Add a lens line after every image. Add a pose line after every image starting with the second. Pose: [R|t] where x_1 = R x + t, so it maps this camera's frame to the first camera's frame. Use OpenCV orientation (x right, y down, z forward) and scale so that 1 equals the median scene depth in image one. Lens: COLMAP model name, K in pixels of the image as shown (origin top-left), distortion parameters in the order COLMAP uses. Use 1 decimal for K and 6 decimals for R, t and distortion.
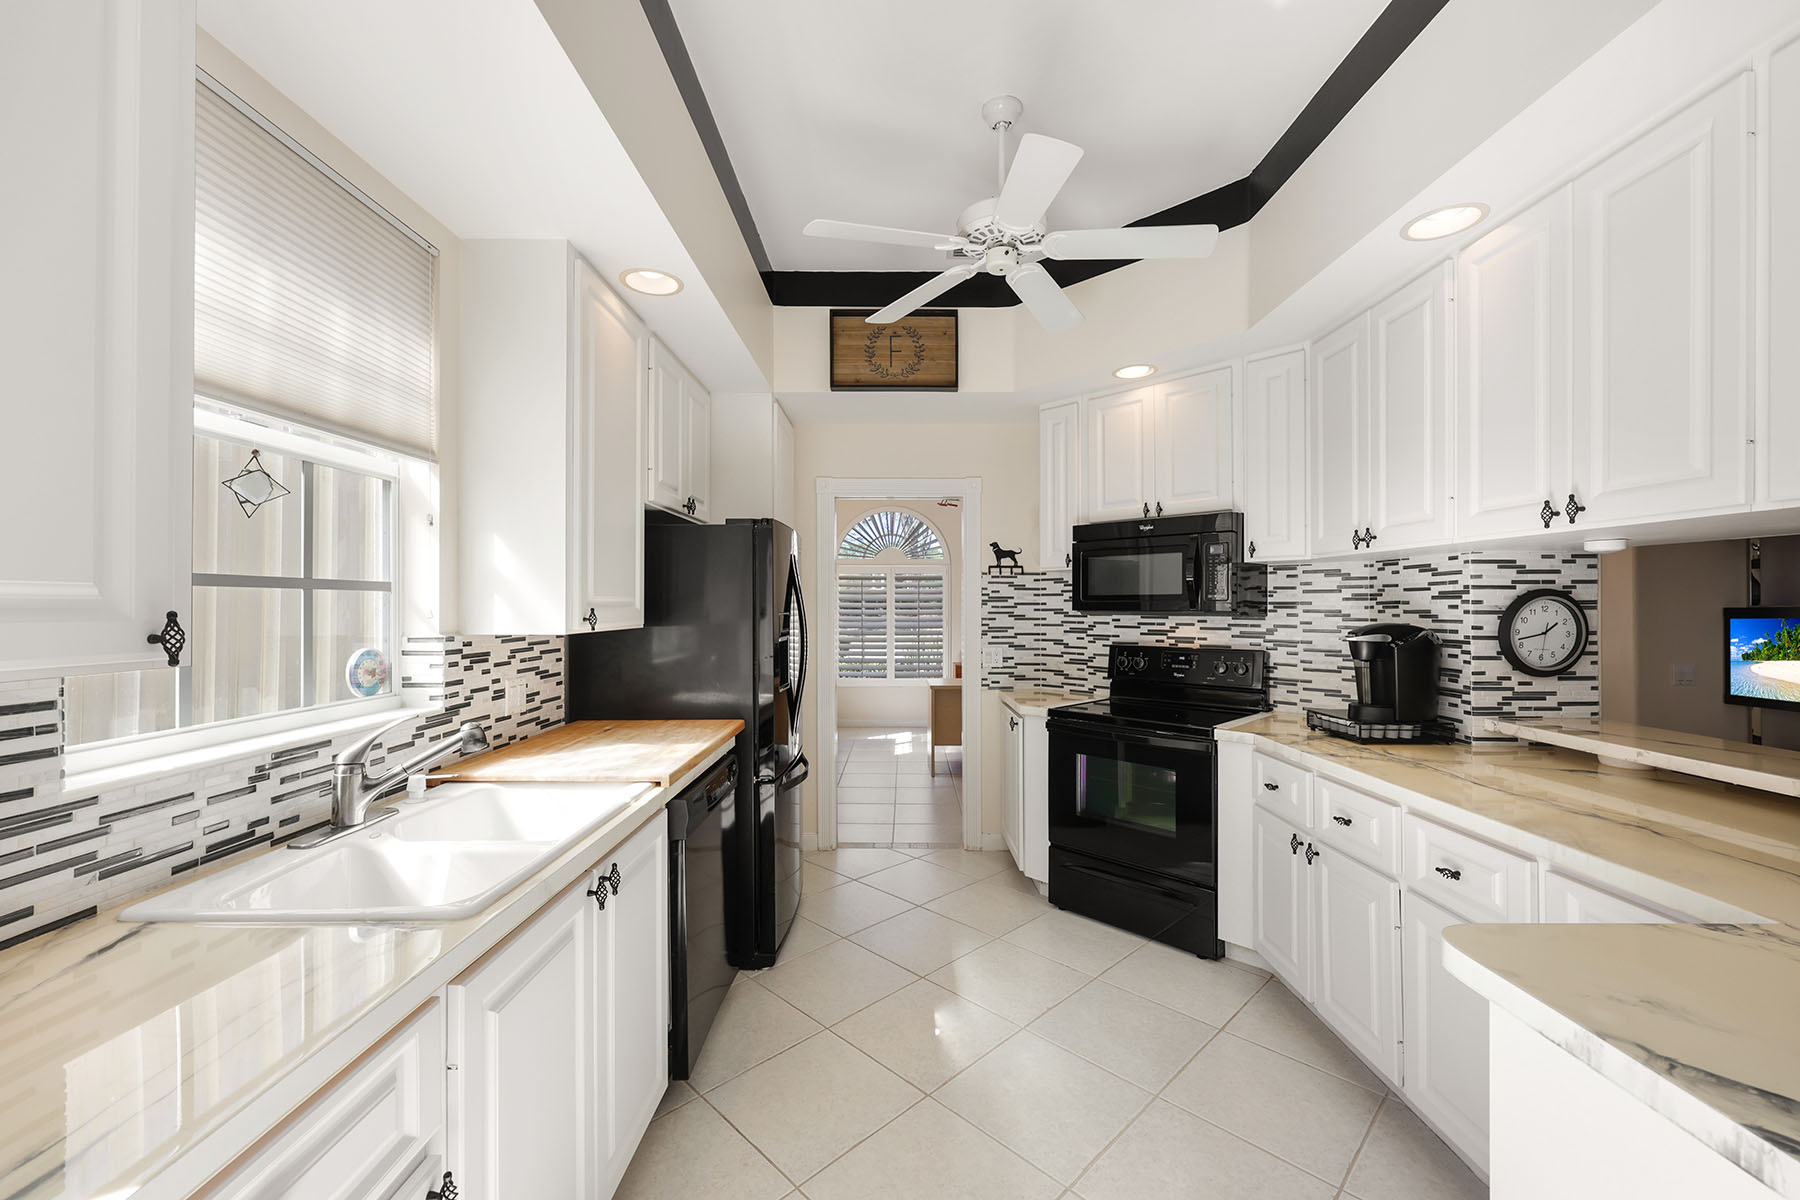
lens RADIAL K [[726.3, 0, 903.4], [0, 726.3, 597.8], [0, 0, 1]] dist [-0.002275, 0.000141]
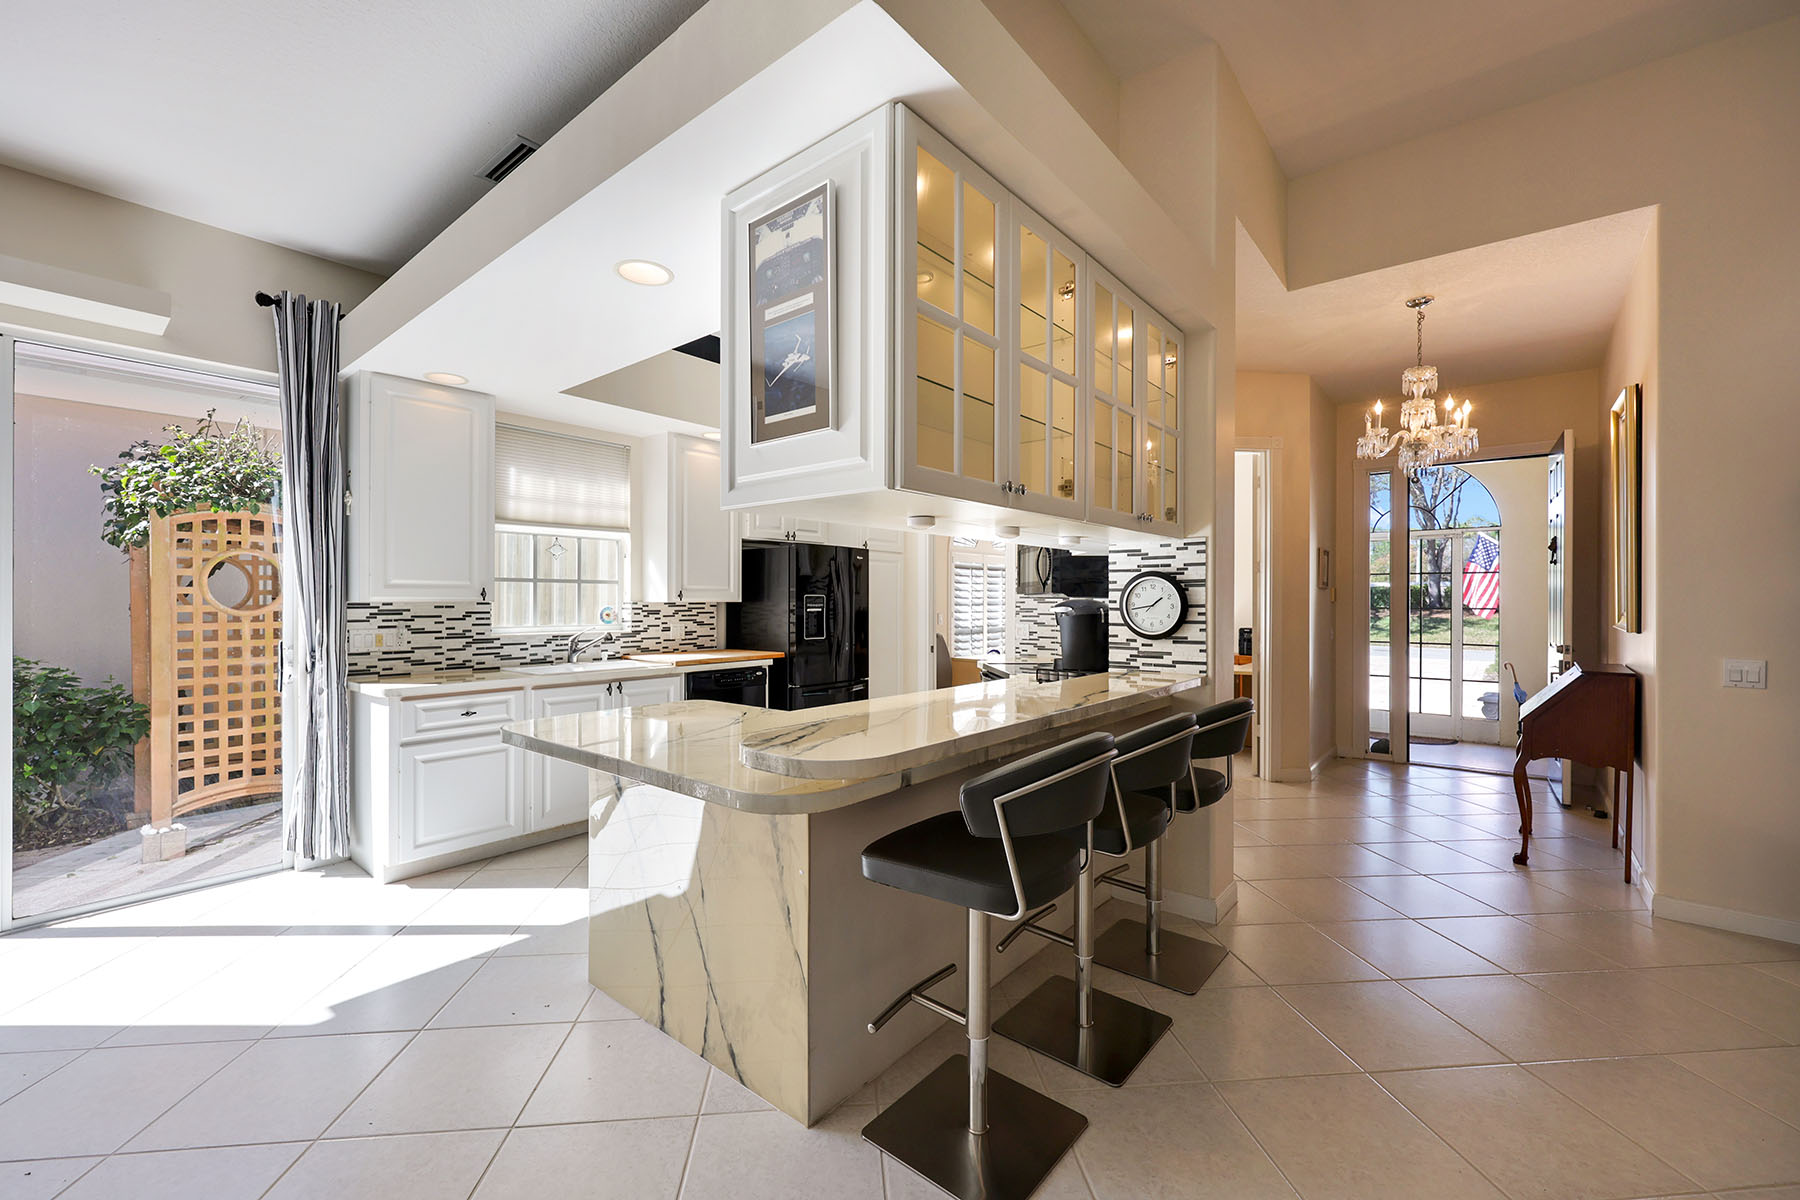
lens RADIAL K [[726.3, 0, 890.8], [0, 726.3, 600.8], [0, 0, 1]] dist [-0.002275, 0.000141]
pose [[0.771394, 0.000919, -0.636357, 1.321409], [0.003651, 0.999976, 0.005870, 0.030377], [0.636347, -0.006852, 0.771373, -0.285561]]
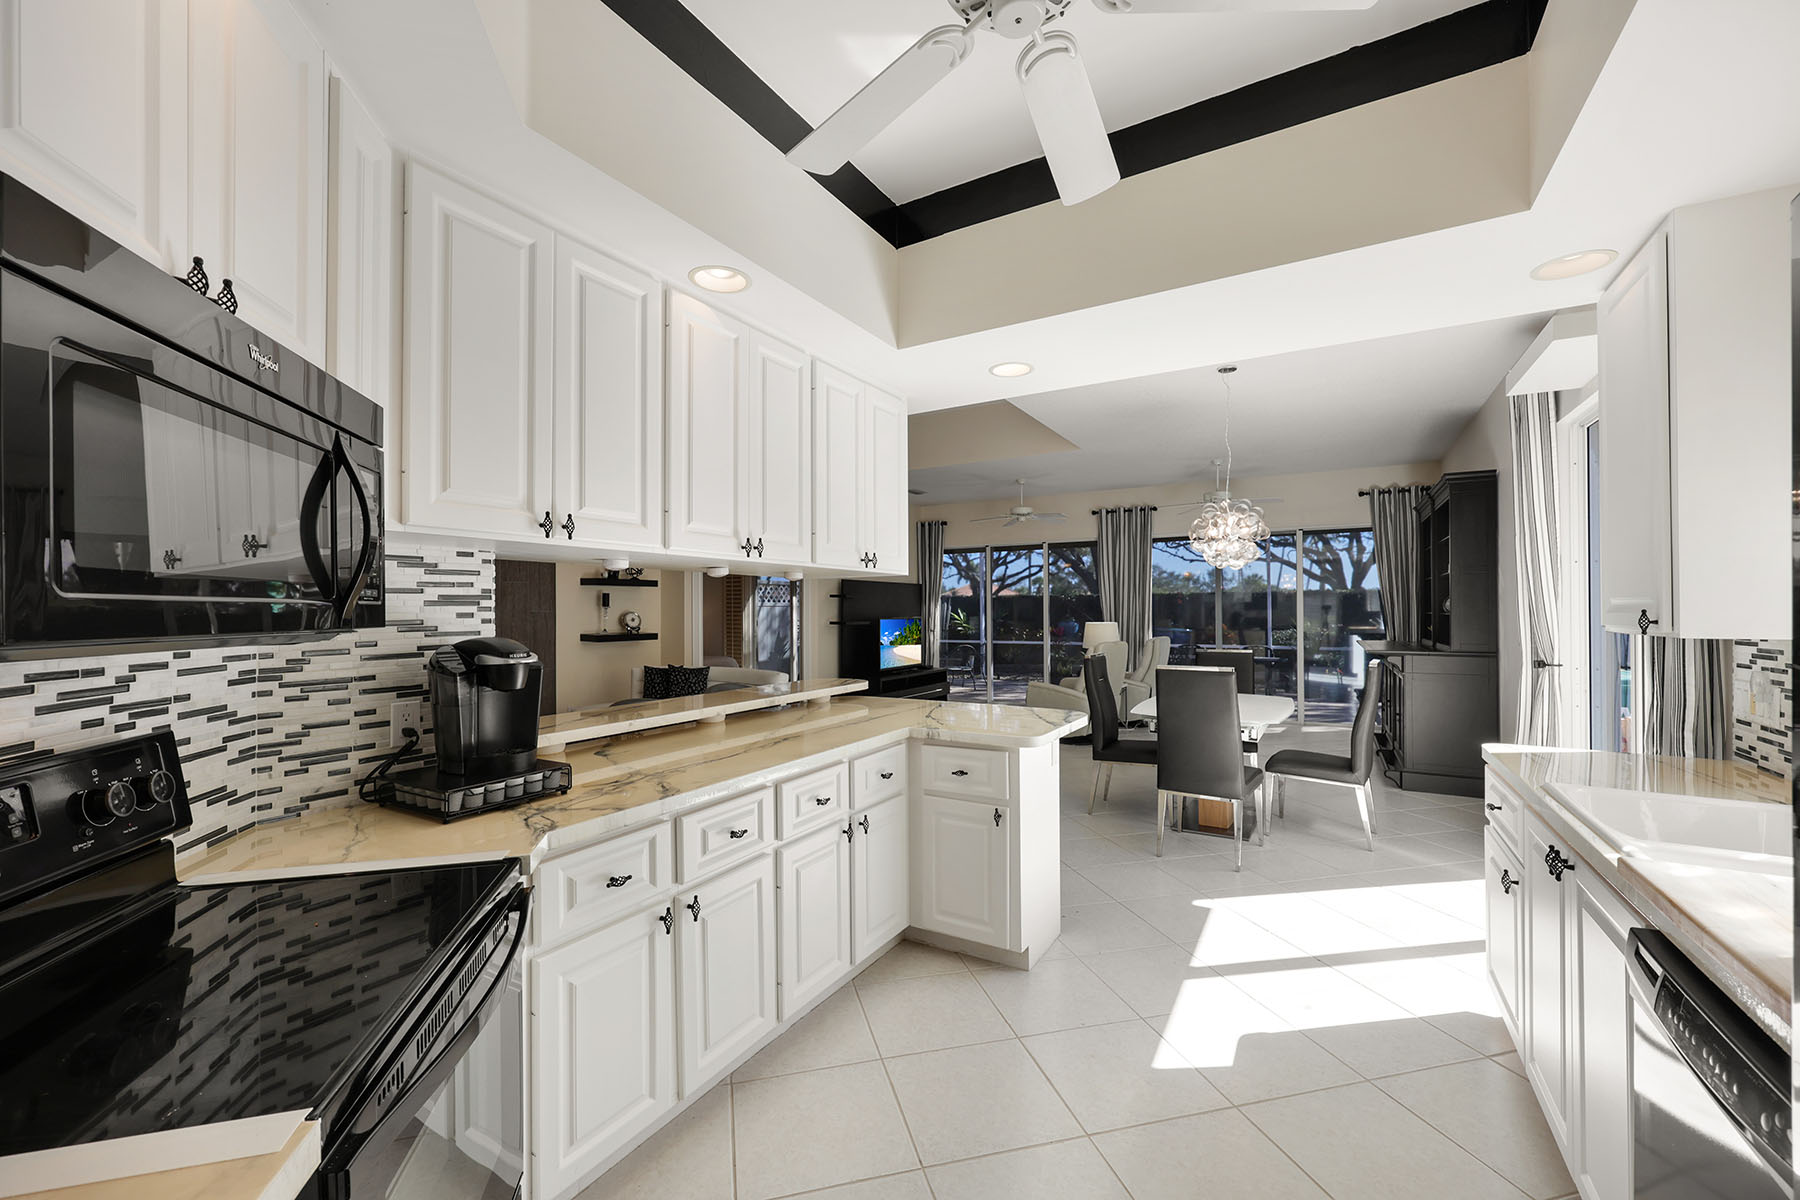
lens RADIAL K [[726.3, 0, 886.3], [0, 726.3, 605.5], [0, 0, 1]] dist [-0.002275, 0.000141]
pose [[-0.856883, 0.007903, 0.515450, -0.059011], [0.000942, 0.999905, -0.013764, 0.013886], [-0.515510, -0.011308, -0.856809, 1.498899]]
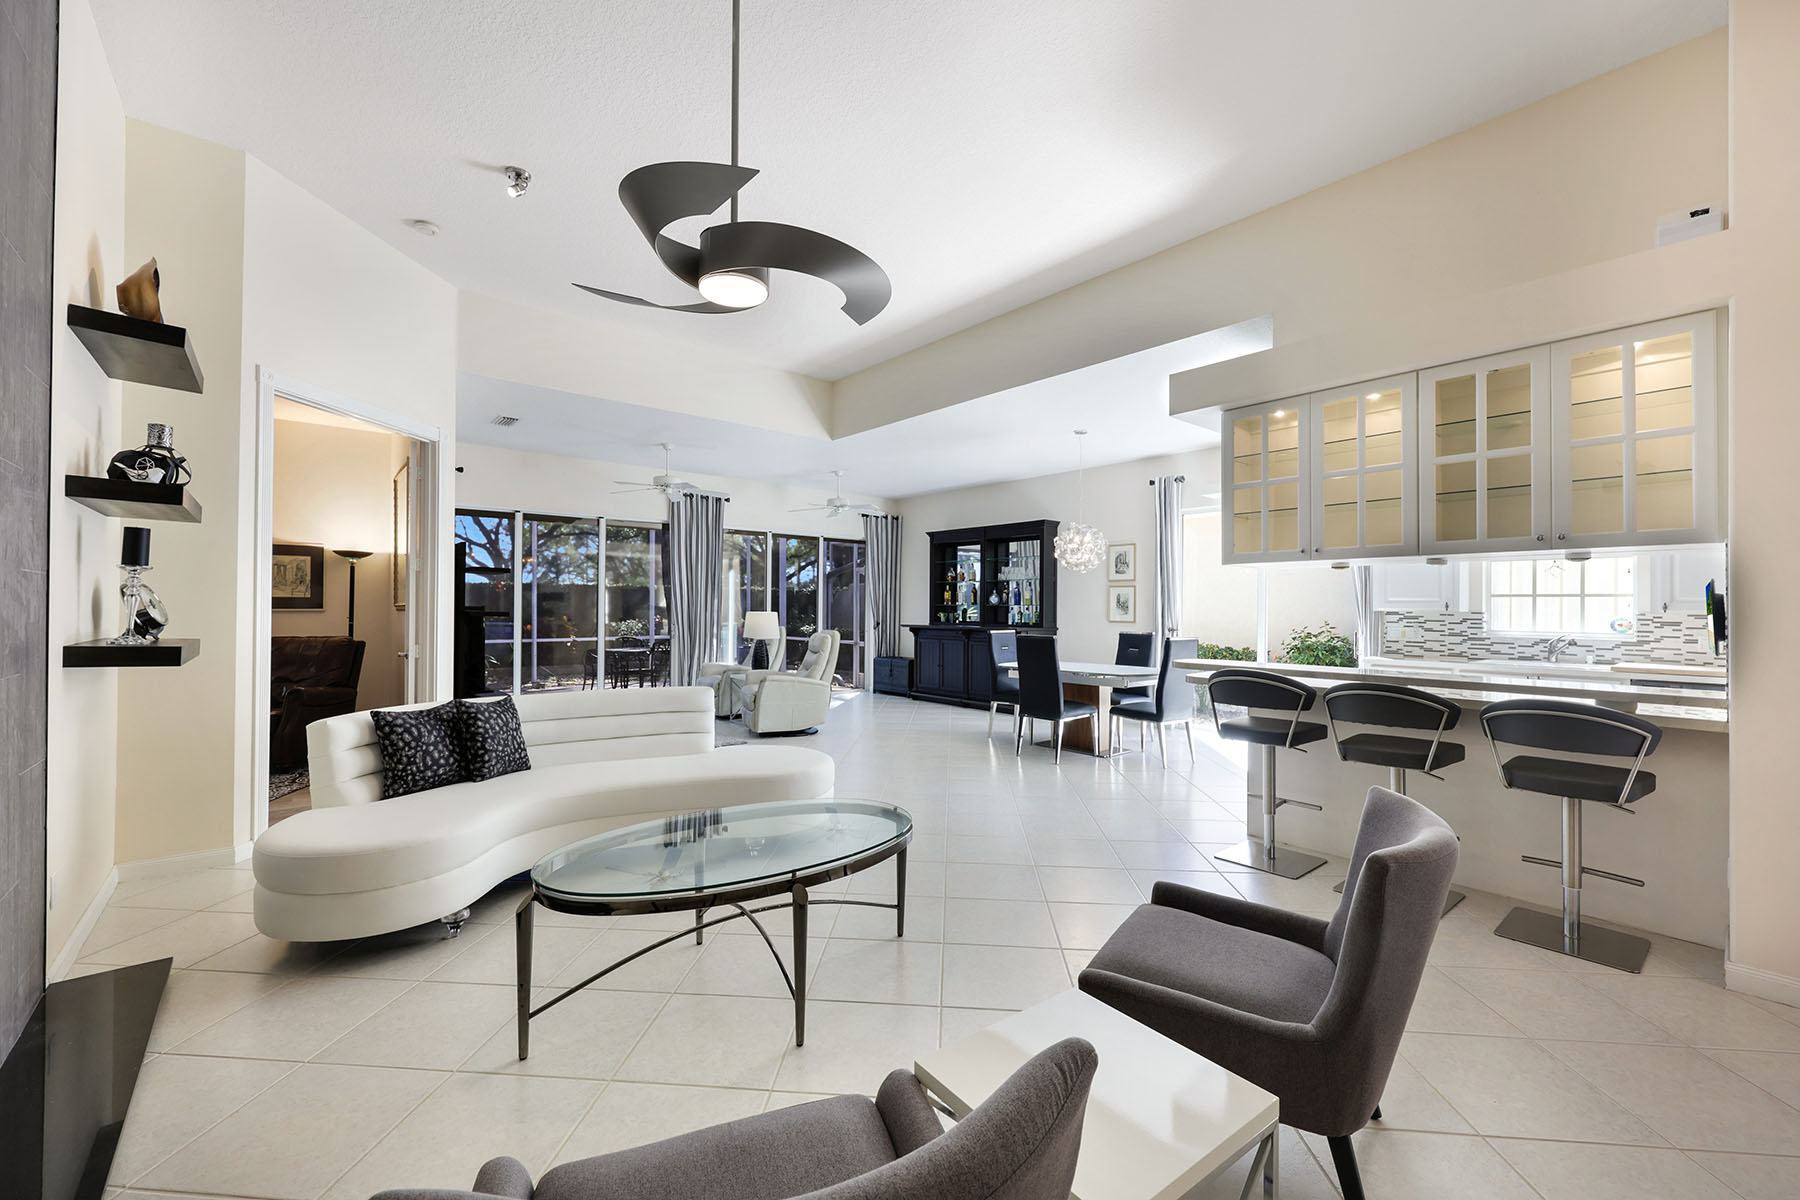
lens RADIAL K [[726.3, 0, 902.3], [0, 726.3, 598.1], [0, 0, 1]] dist [-0.002275, 0.000141]
pose [[-0.755498, -0.013663, -0.655009, 2.556964], [-0.002219, 0.999830, -0.018296, 0.041671], [0.655147, -0.012368, -0.755400, 1.006222]]
